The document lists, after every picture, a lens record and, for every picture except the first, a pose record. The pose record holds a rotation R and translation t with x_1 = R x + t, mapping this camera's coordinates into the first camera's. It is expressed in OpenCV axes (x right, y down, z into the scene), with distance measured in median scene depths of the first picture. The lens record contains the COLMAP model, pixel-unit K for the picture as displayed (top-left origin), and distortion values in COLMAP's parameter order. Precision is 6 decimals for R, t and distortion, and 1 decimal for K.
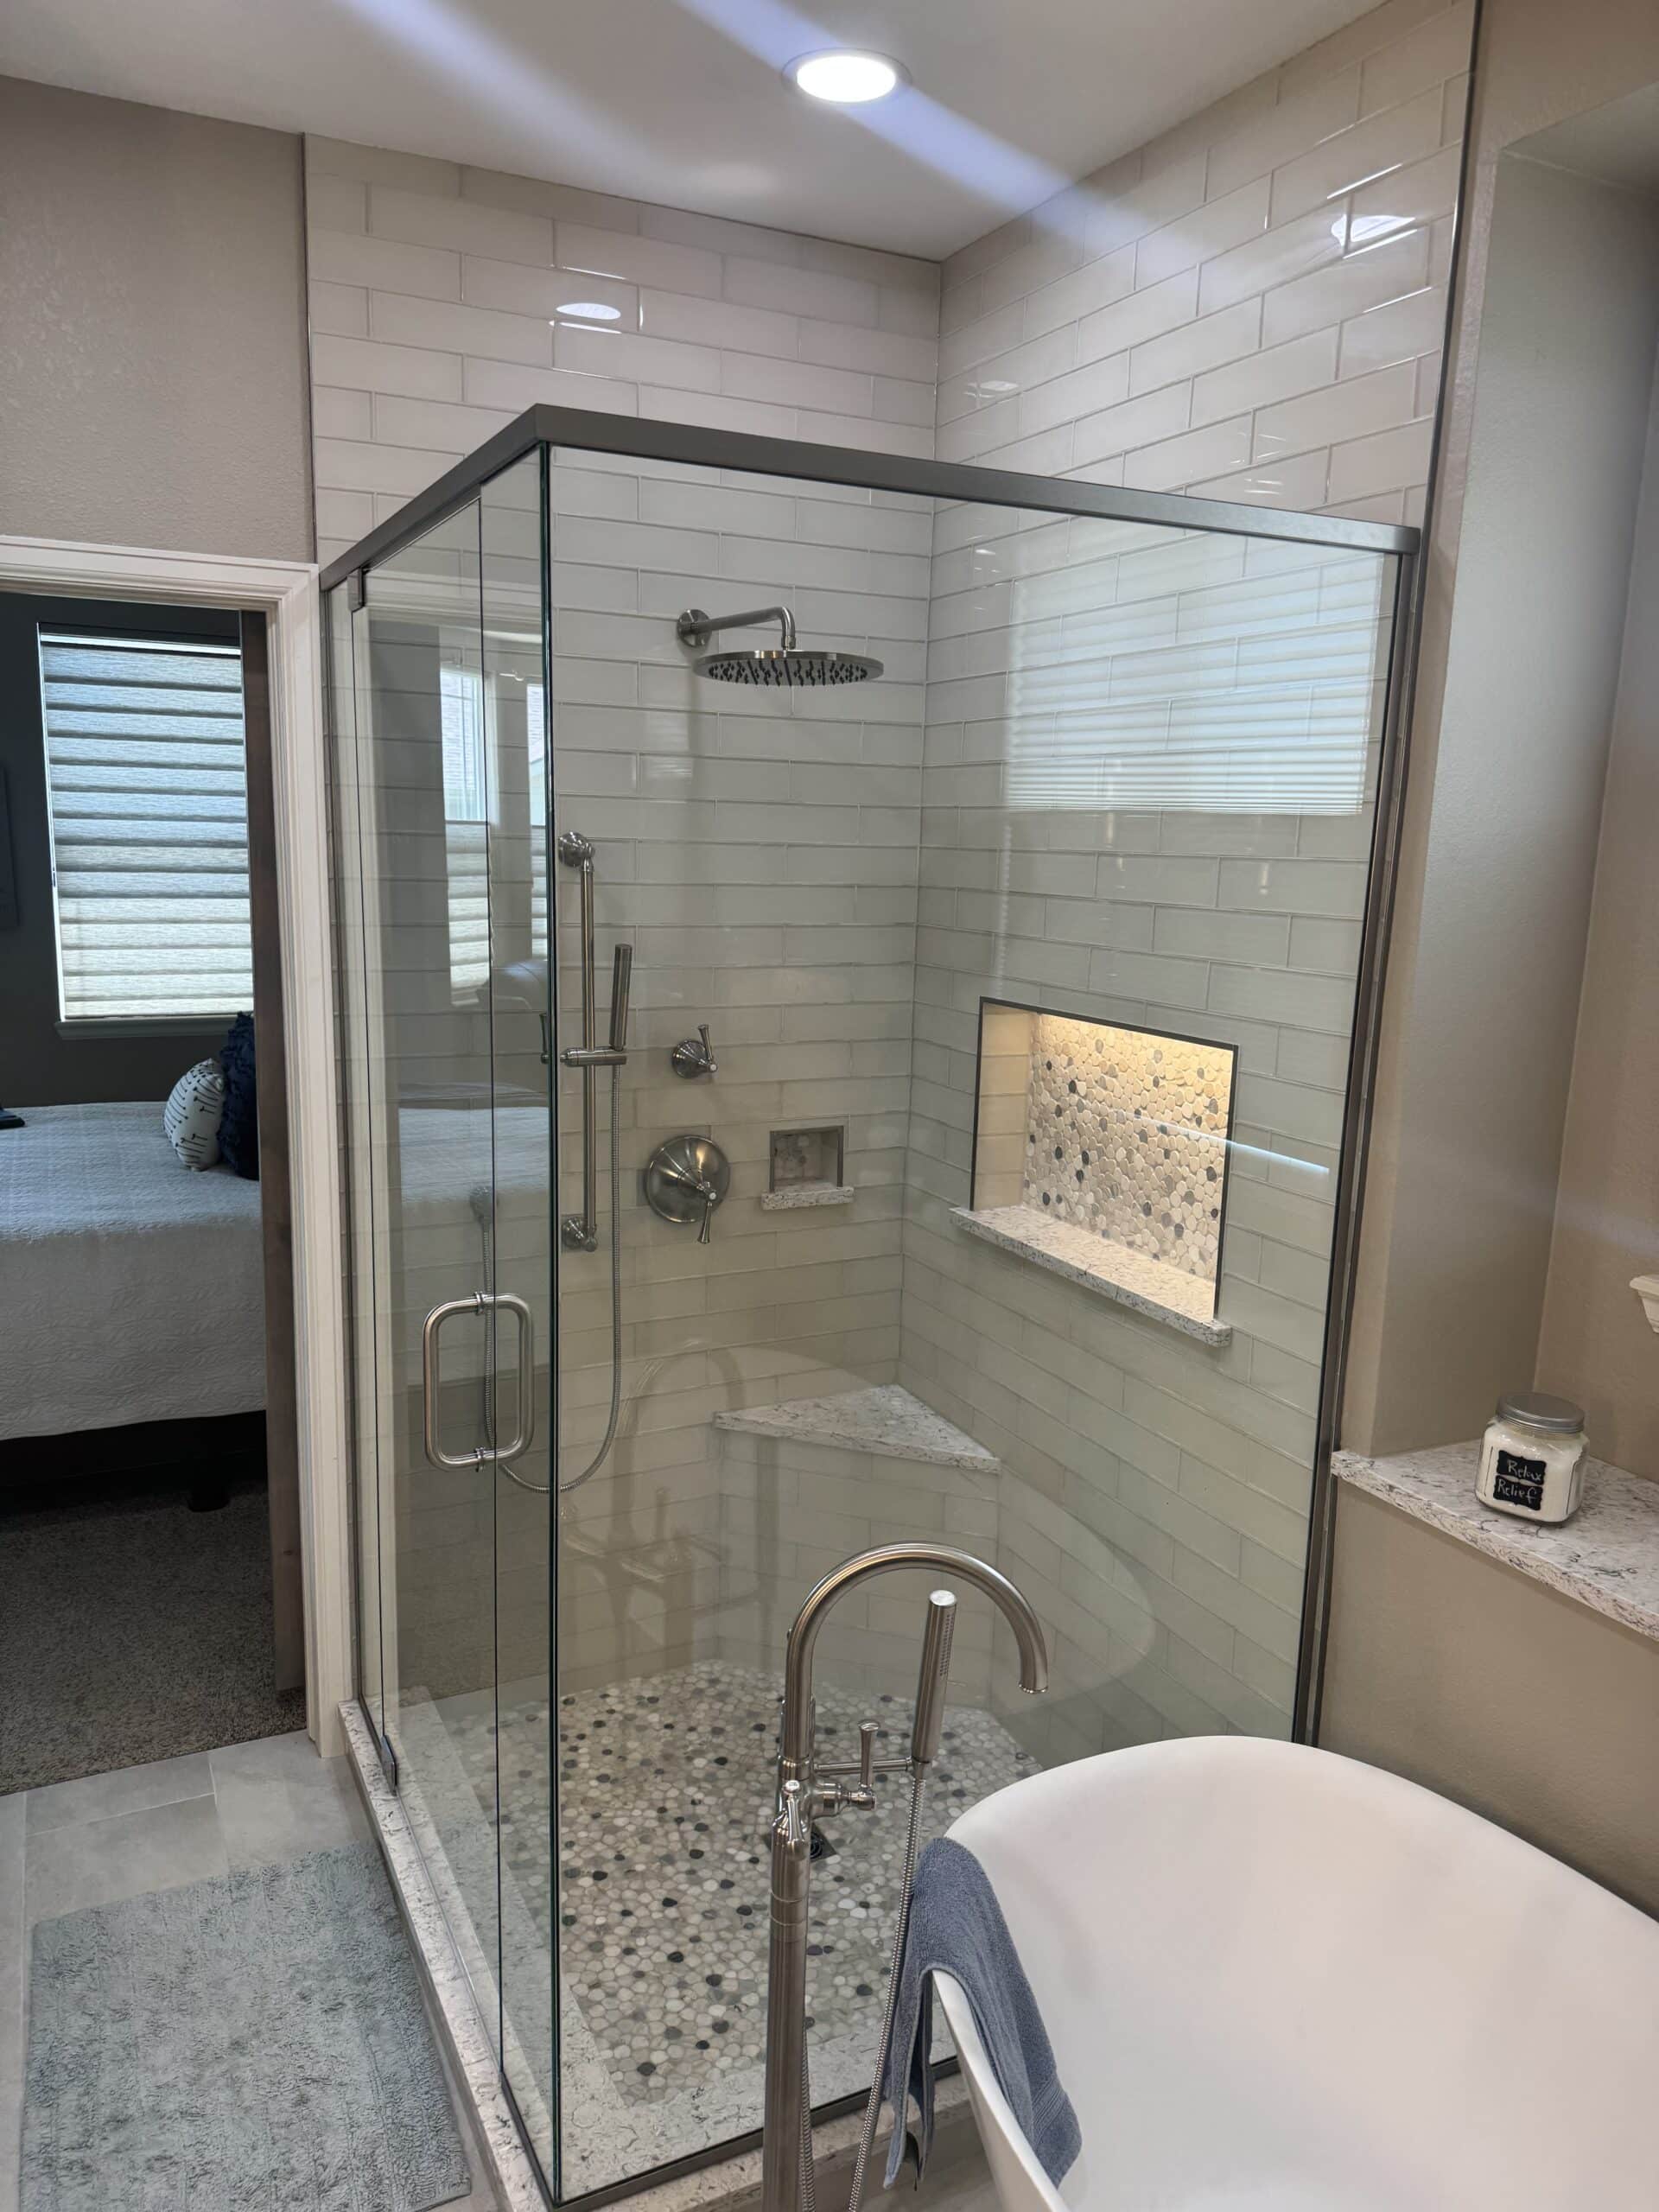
lens RADIAL K [[1547.7, 0, 784.4], [0, 1547.7, 1124.8], [0, 0, 1]] dist [0.006523, -0.002855]
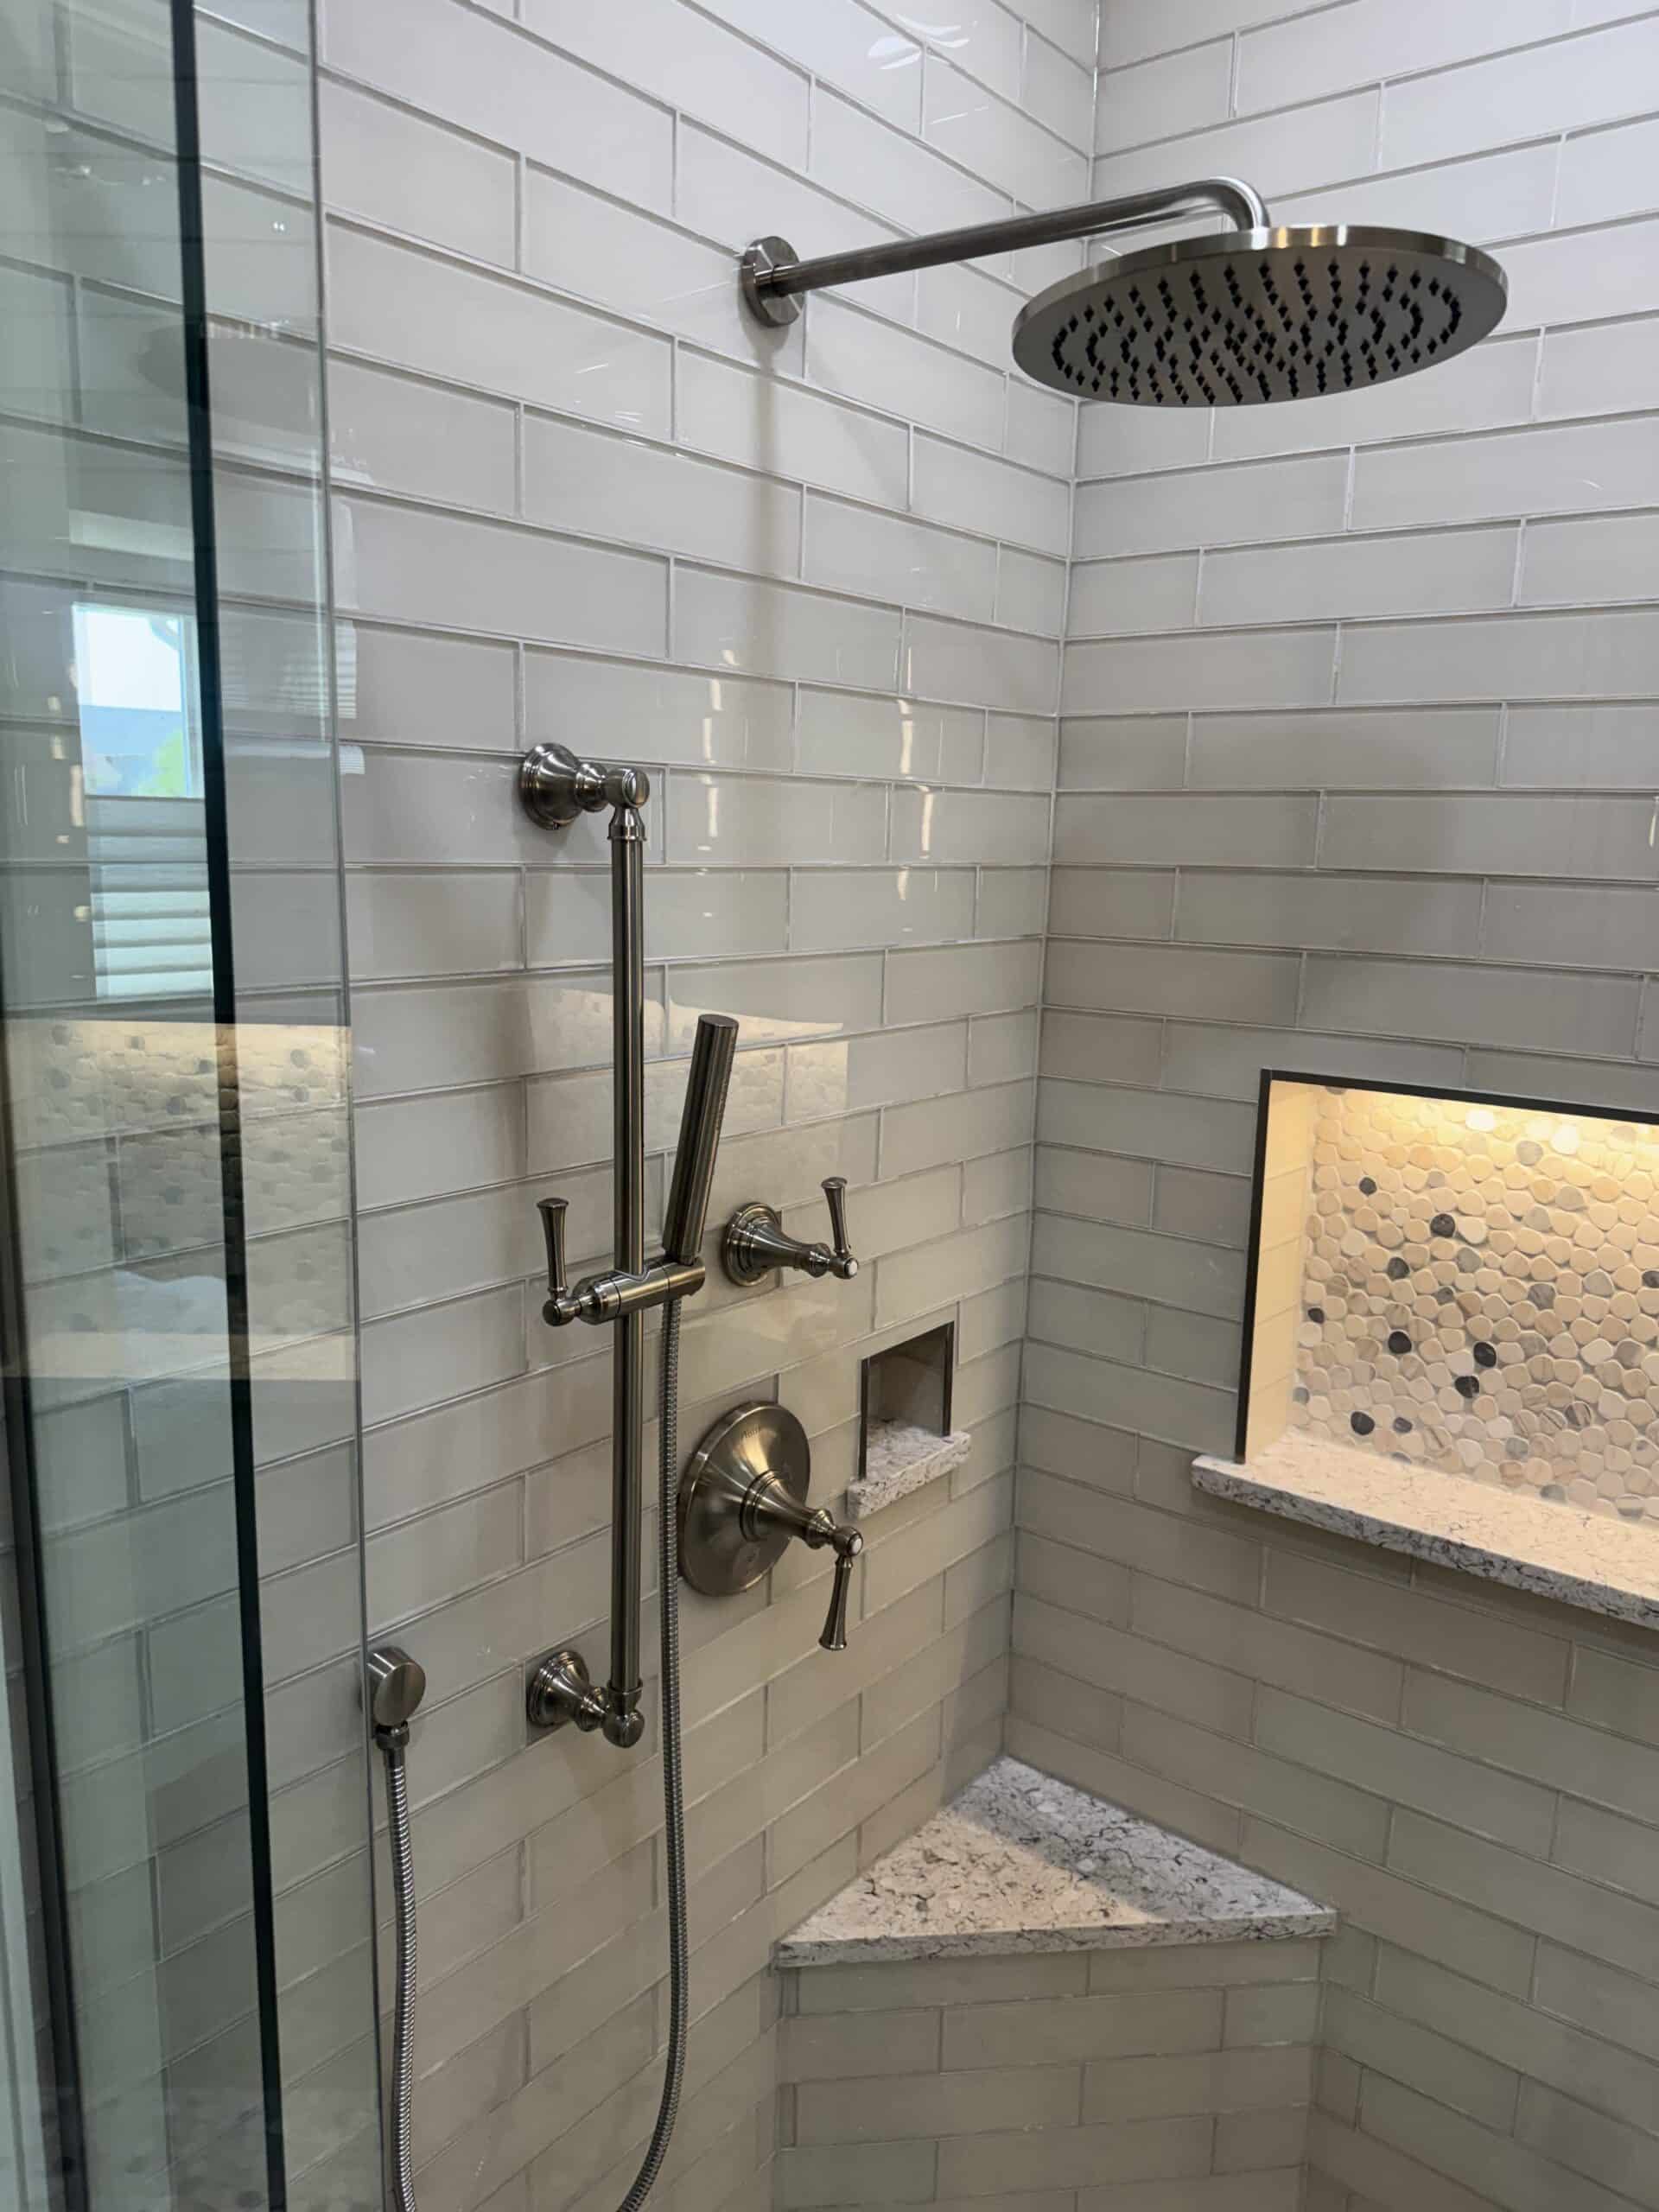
lens RADIAL K [[1556.2, 0, 823.5], [0, 1556.2, 1107.3], [0, 0, 1]] dist [0.055834, -0.076491]
pose [[0.897437, -0.077654, 0.434254, -0.256530], [0.079145, 0.996755, 0.014678, -0.094874], [-0.433984, 0.021196, 0.900671, 0.611658]]
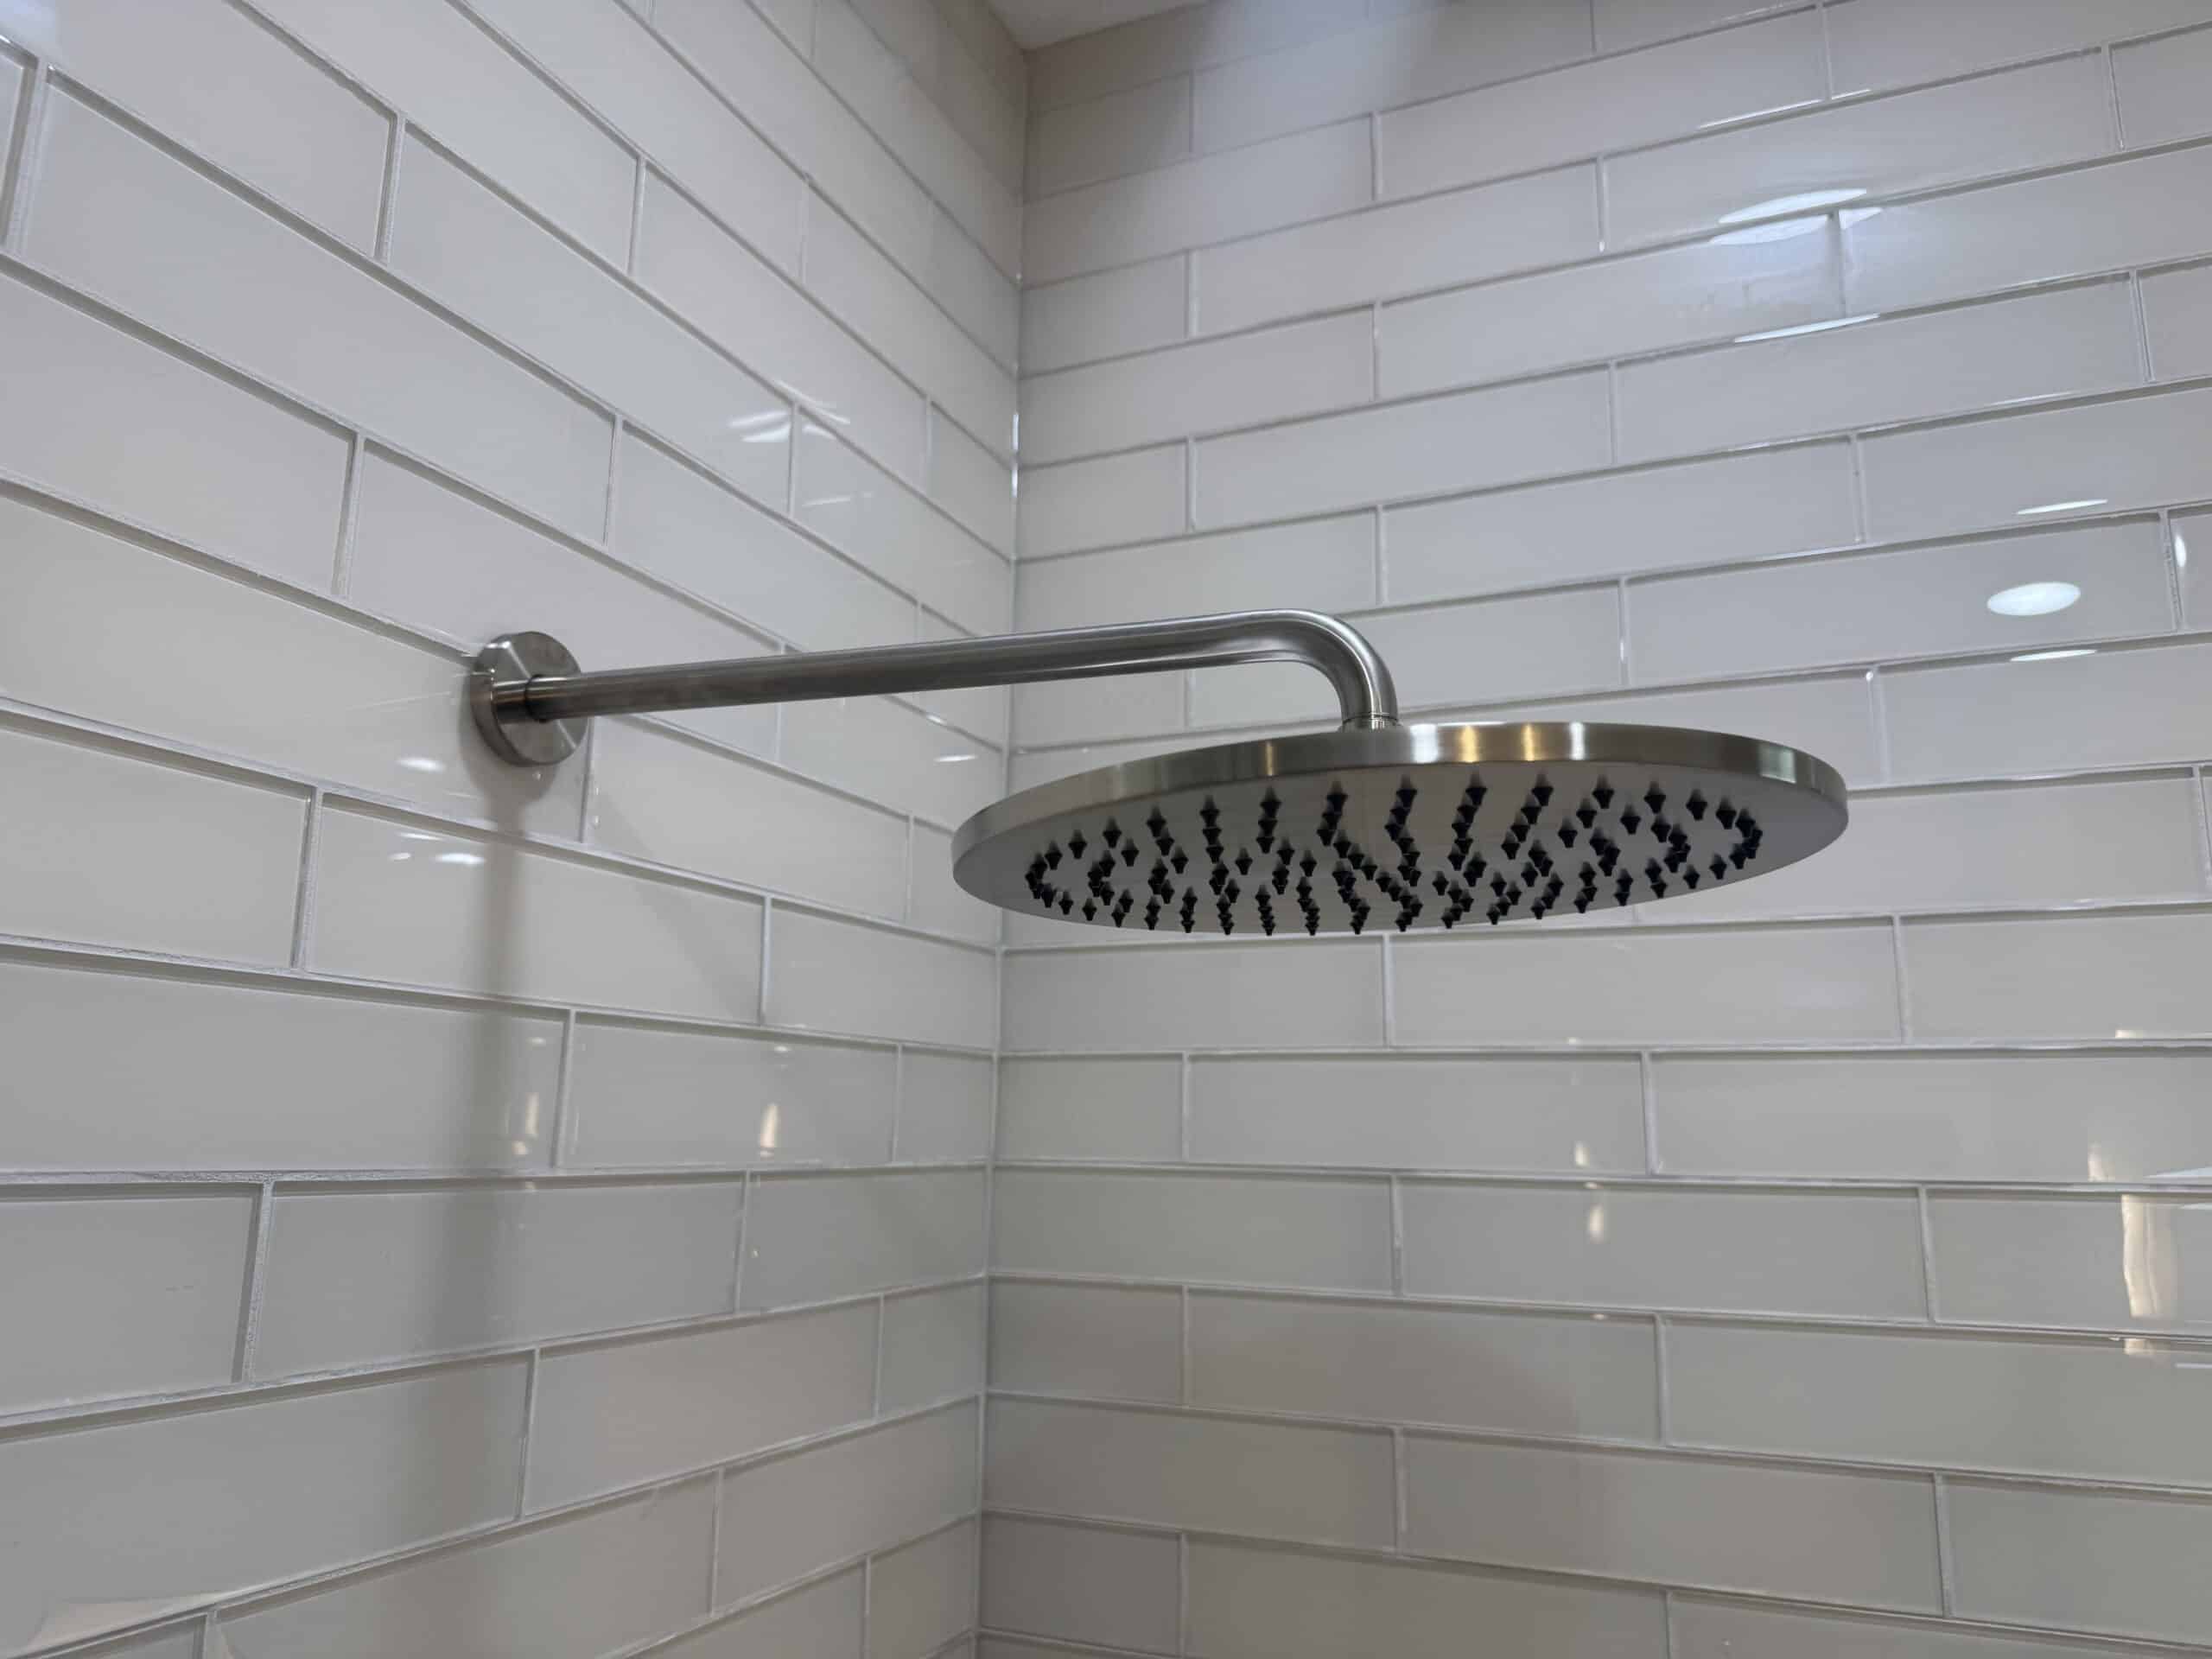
lens RADIAL K [[1579.9, 0, 1106.0], [0, 1579.9, 829.5], [0, 0, 1]] dist [0.078806, -0.098124]
pose [[0.756327, 0.117129, 0.643623, -0.156225], [0.127037, 0.938817, -0.320131, -0.202142], [-0.641741, 0.323888, 0.695173, 0.769451]]
